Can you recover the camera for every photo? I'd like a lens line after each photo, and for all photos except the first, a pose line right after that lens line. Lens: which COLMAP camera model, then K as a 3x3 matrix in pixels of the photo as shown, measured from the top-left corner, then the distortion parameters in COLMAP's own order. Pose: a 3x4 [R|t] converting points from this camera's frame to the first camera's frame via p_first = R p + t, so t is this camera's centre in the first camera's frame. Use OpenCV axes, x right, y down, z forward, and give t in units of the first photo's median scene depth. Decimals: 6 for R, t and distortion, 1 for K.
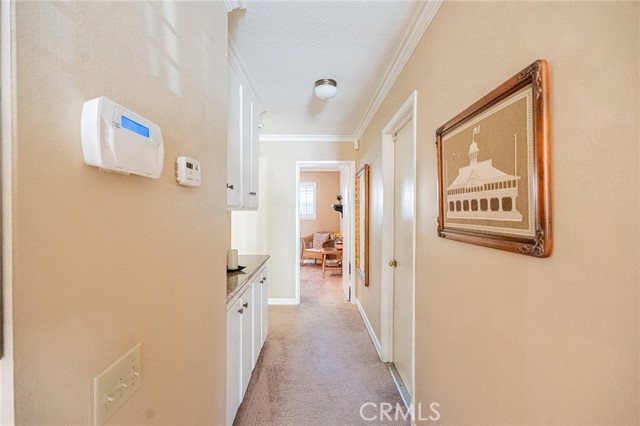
lens RADIAL K [[284.1, 0, 319.3], [0, 284.1, 209.9], [0, 0, 1]] dist [0.001451, -0.001052]
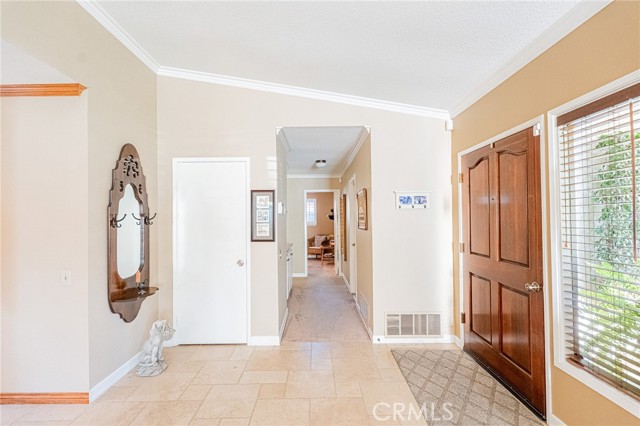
lens RADIAL K [[284.1, 0, 316.5], [0, 284.1, 211.2], [0, 0, 1]] dist [0.001451, -0.001052]
pose [[0.999872, -0.013583, -0.008425, 0.001088], [0.013372, 0.999609, -0.024550, -0.005538], [0.008755, 0.024435, 0.999663, -0.540893]]
